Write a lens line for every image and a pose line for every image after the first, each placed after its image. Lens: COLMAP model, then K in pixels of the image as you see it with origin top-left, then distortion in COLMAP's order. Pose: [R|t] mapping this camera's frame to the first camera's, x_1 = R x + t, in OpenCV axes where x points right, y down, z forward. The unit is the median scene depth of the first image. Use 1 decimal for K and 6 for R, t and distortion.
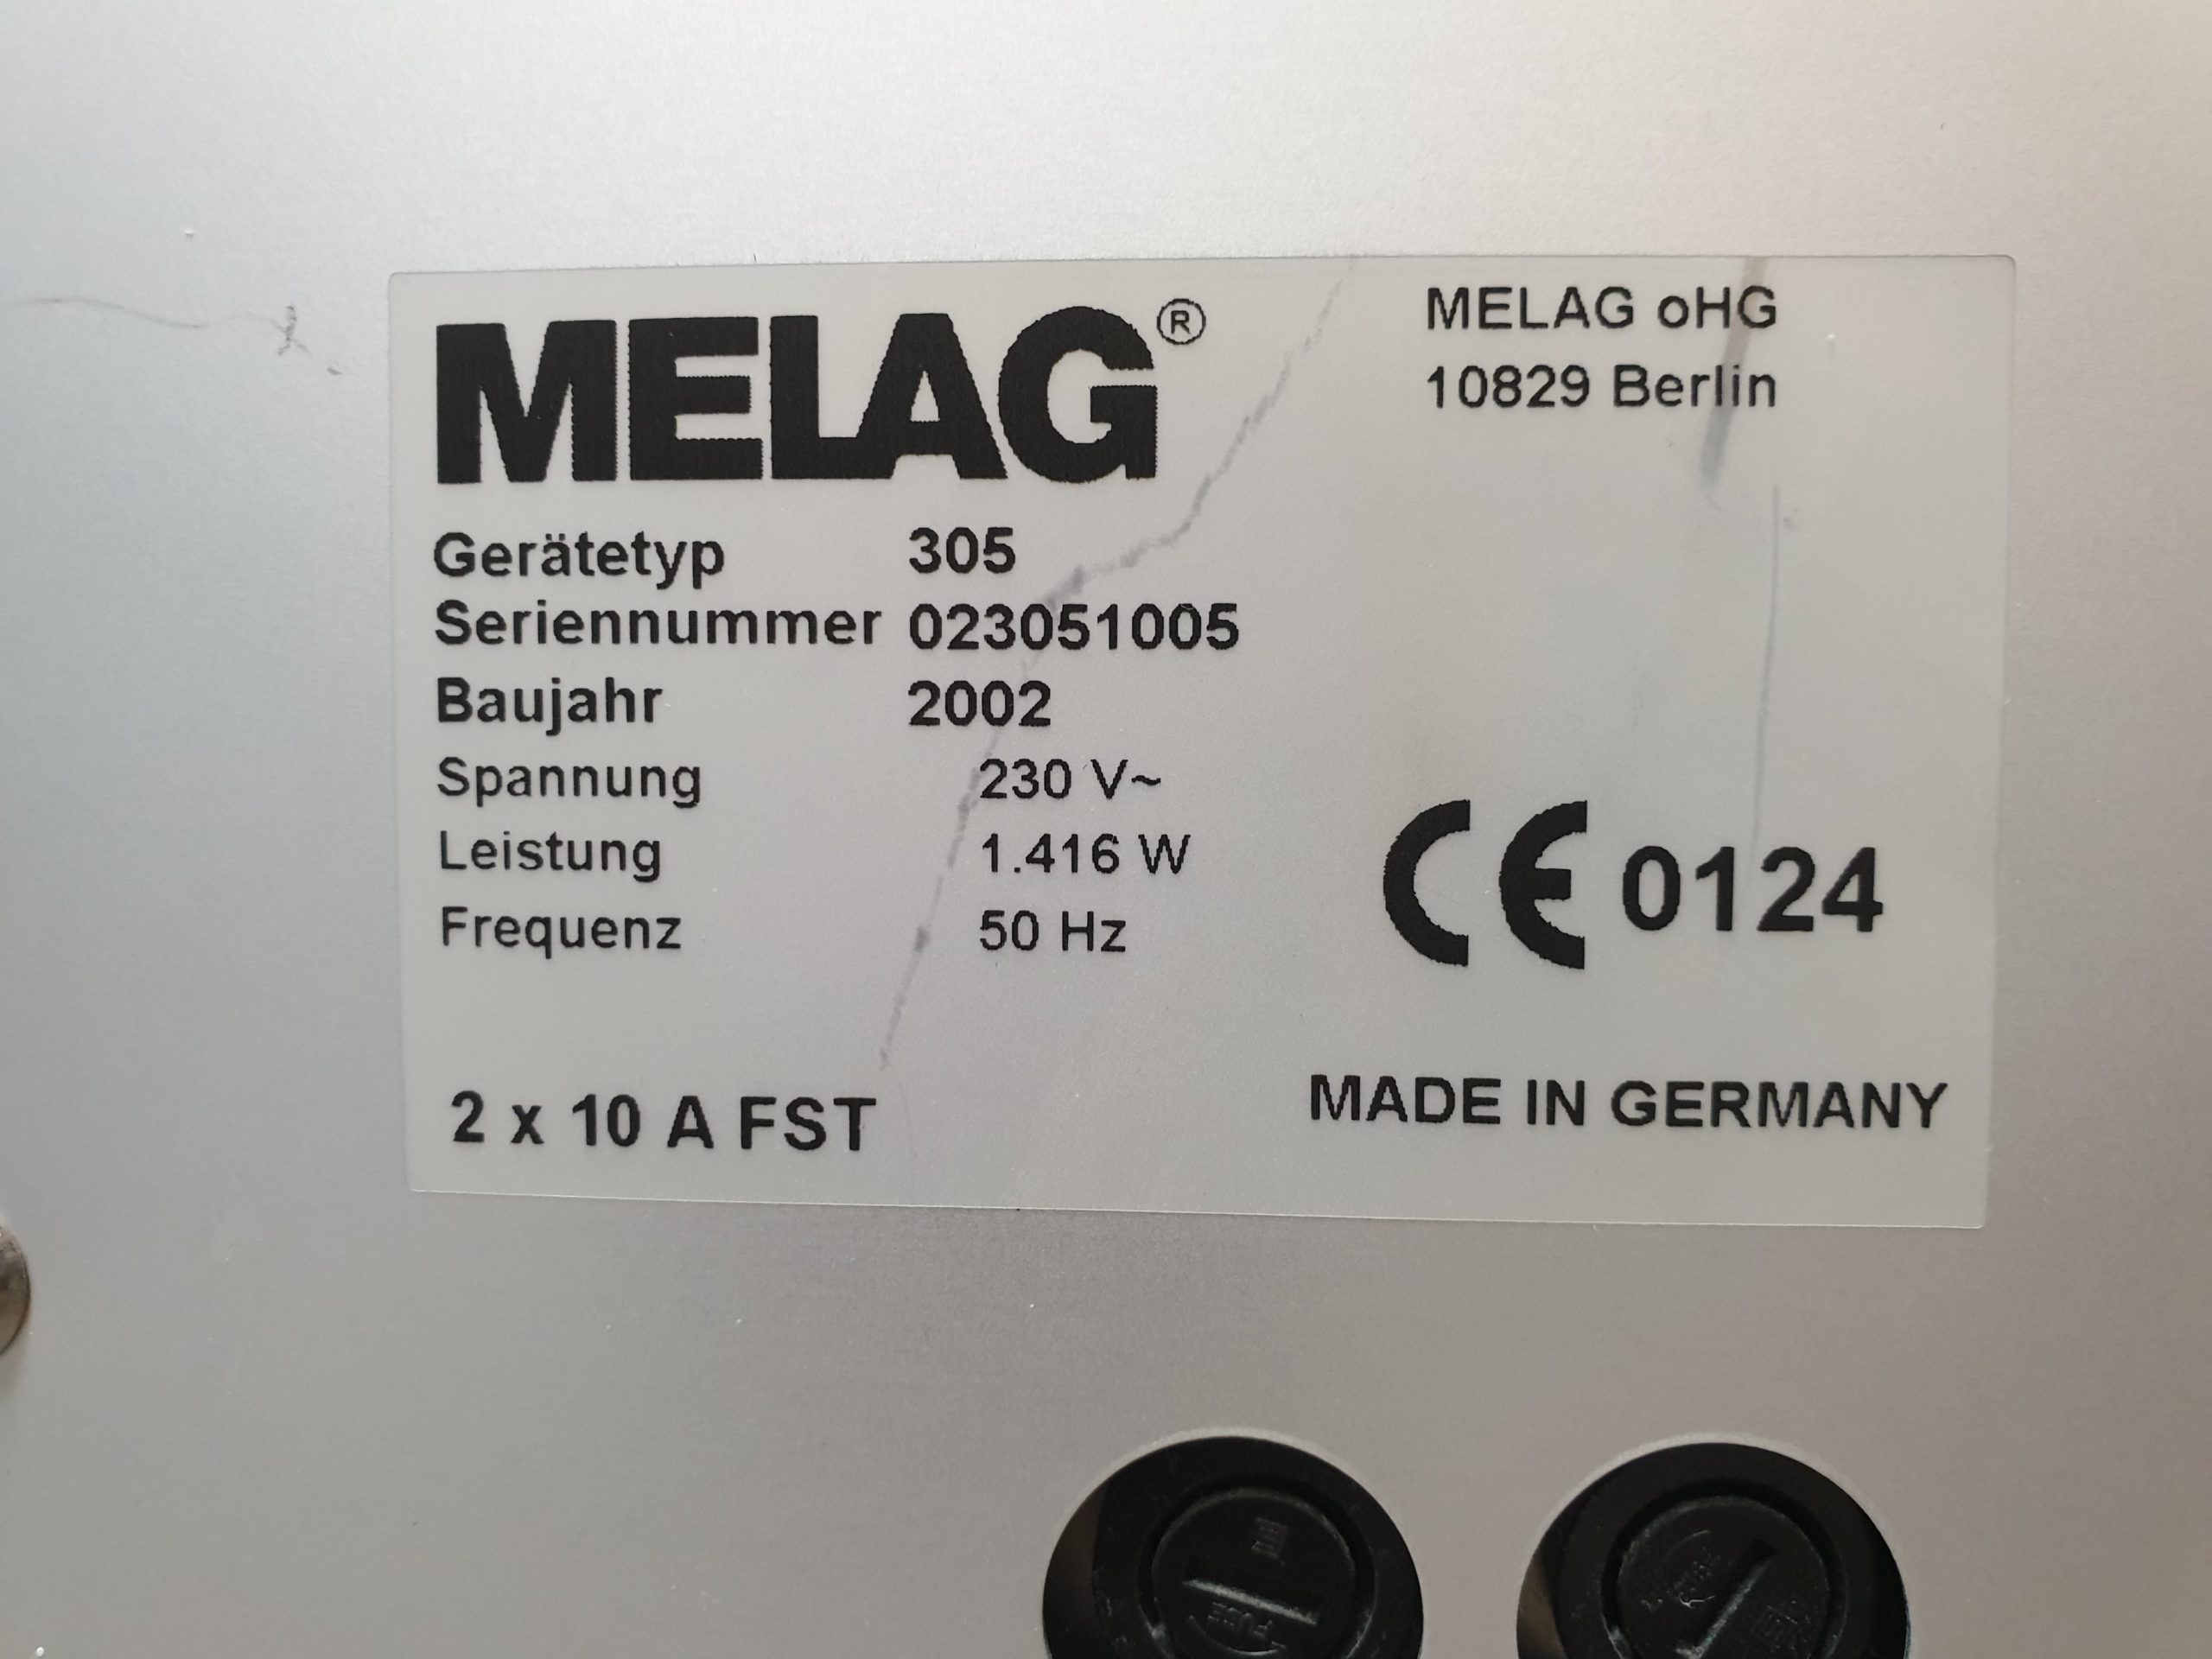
lens RADIAL K [[1715.5, 0, 1104.7], [0, 1715.5, 828.6], [0, 0, 1]] dist [0.021185, 0.006570]
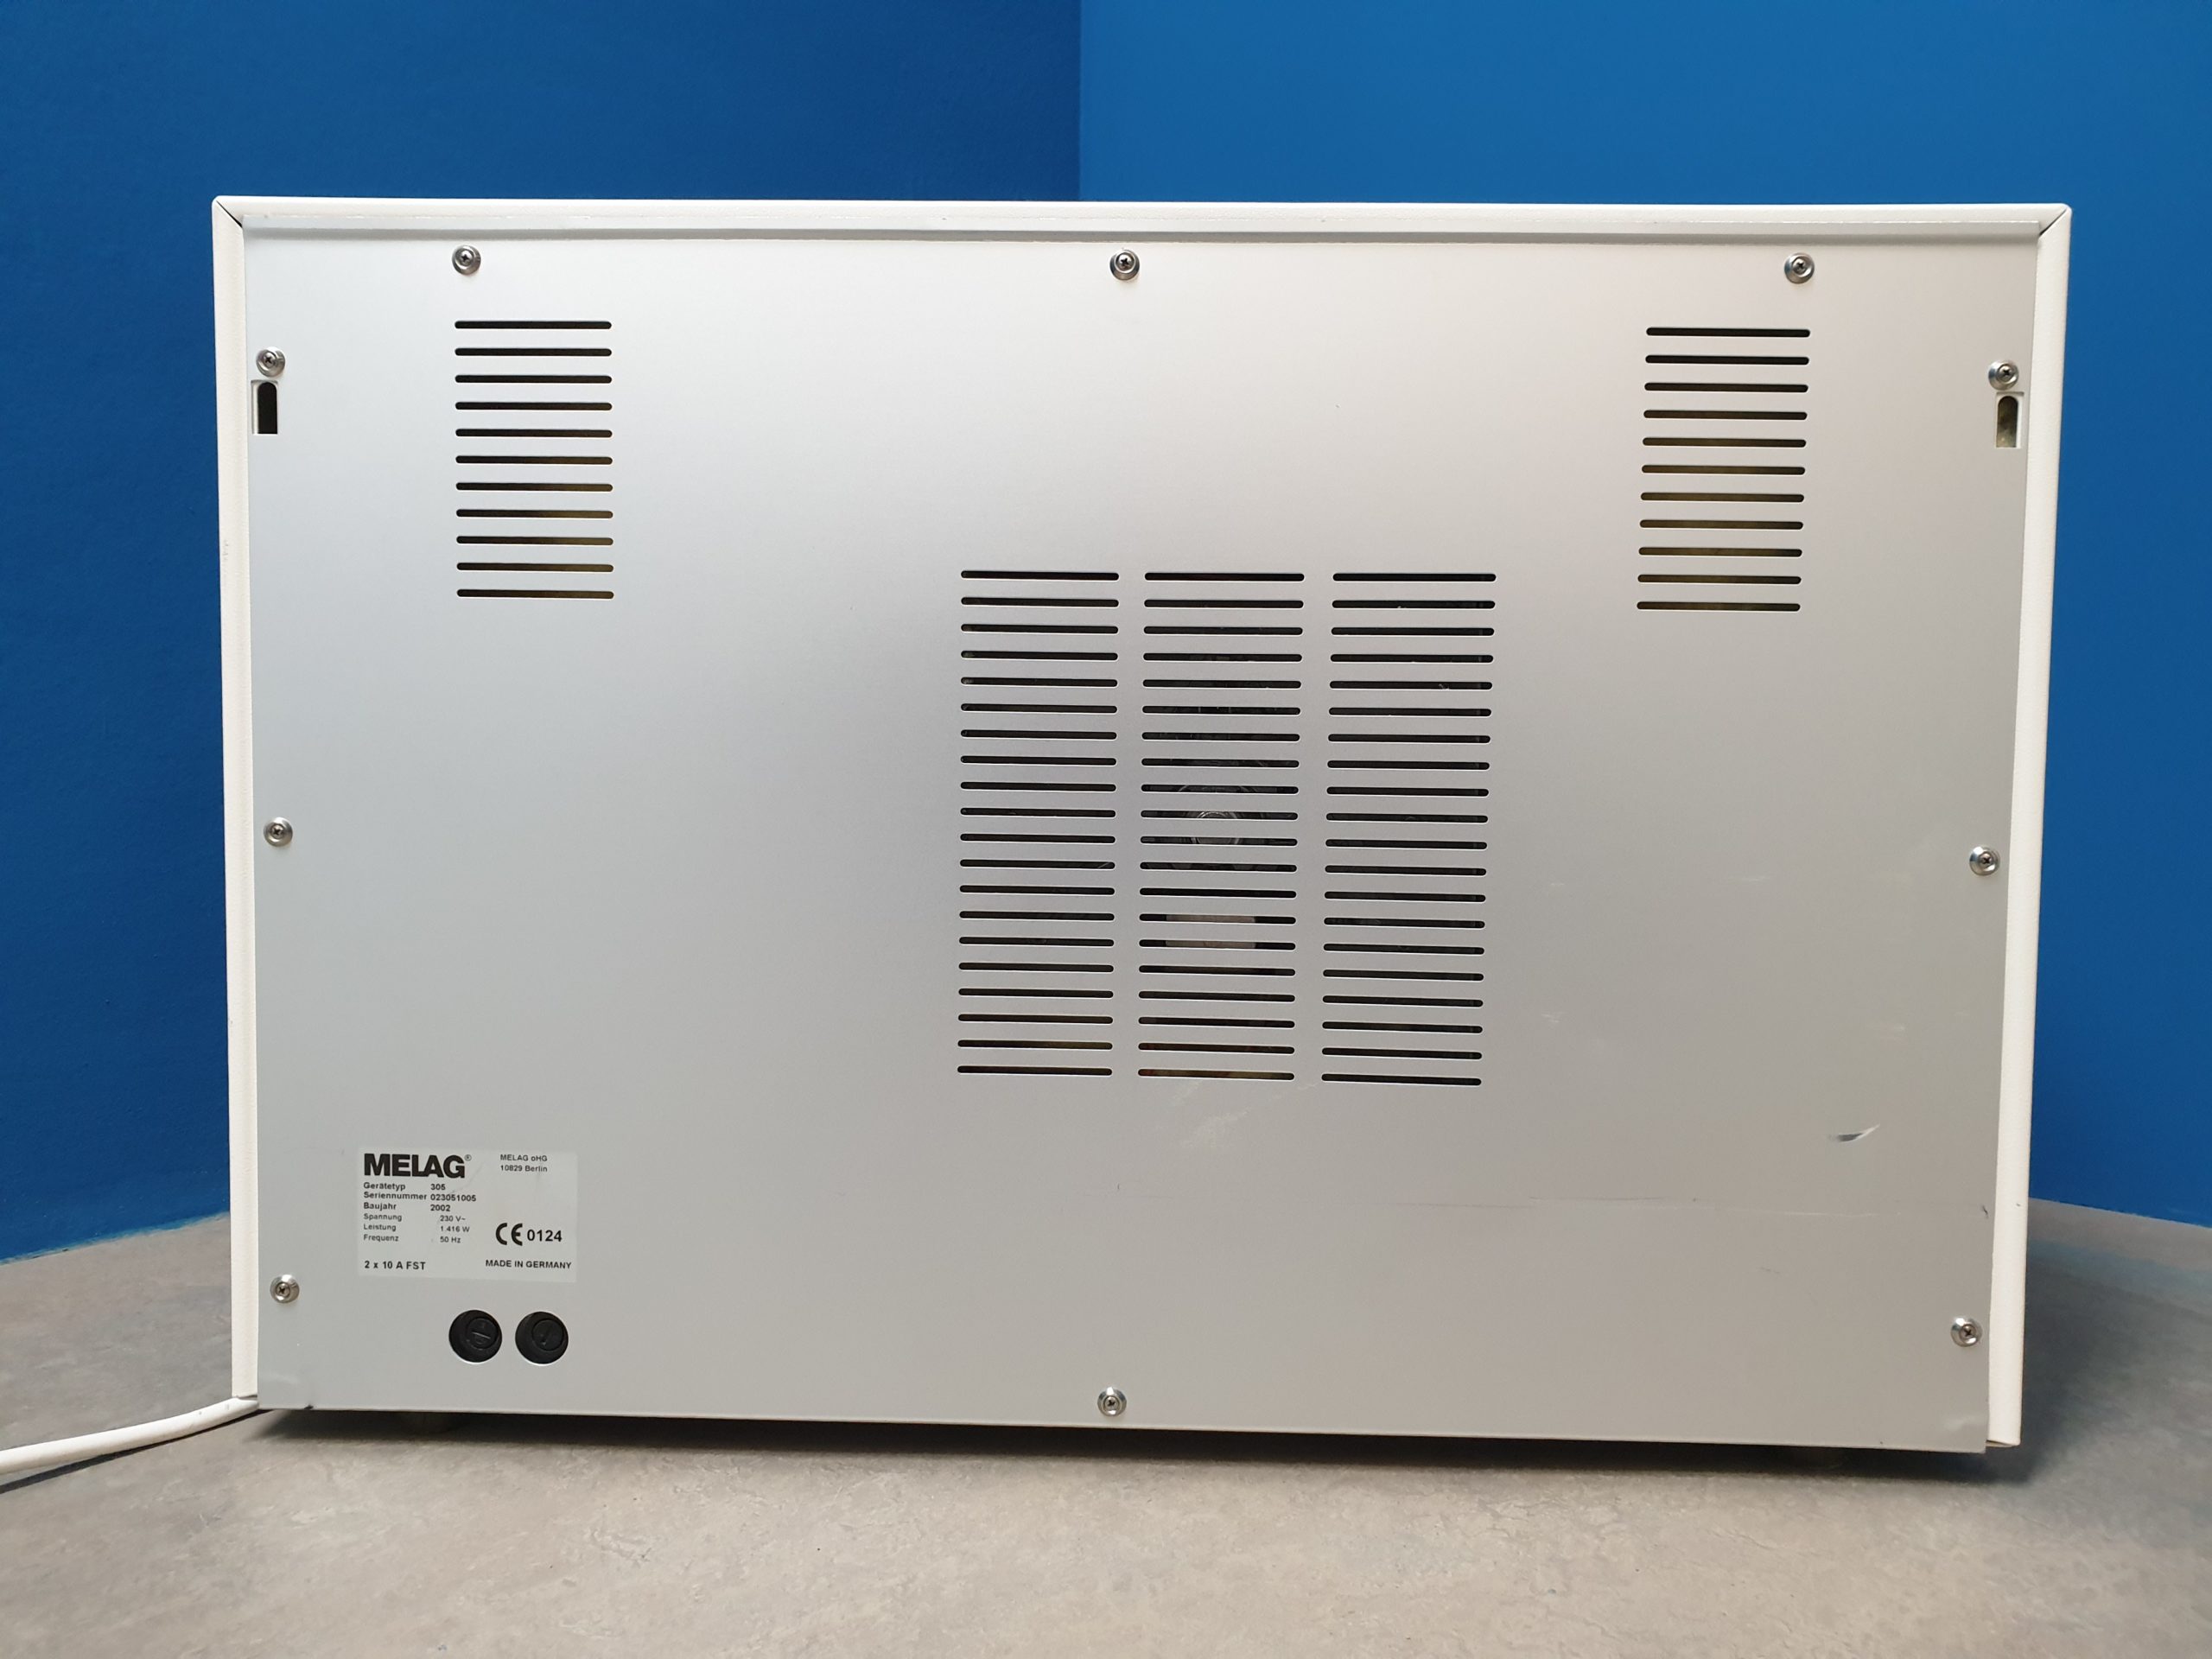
lens RADIAL K [[1715.5, 0, 1114.3], [0, 1715.5, 811.9], [0, 0, 1]] dist [0.021185, 0.006570]
pose [[0.999561, 0.016008, 0.024923, 2.550165], [-0.016192, 0.999843, 0.007193, -1.834254], [-0.024804, -0.007593, 0.999663, -6.296221]]
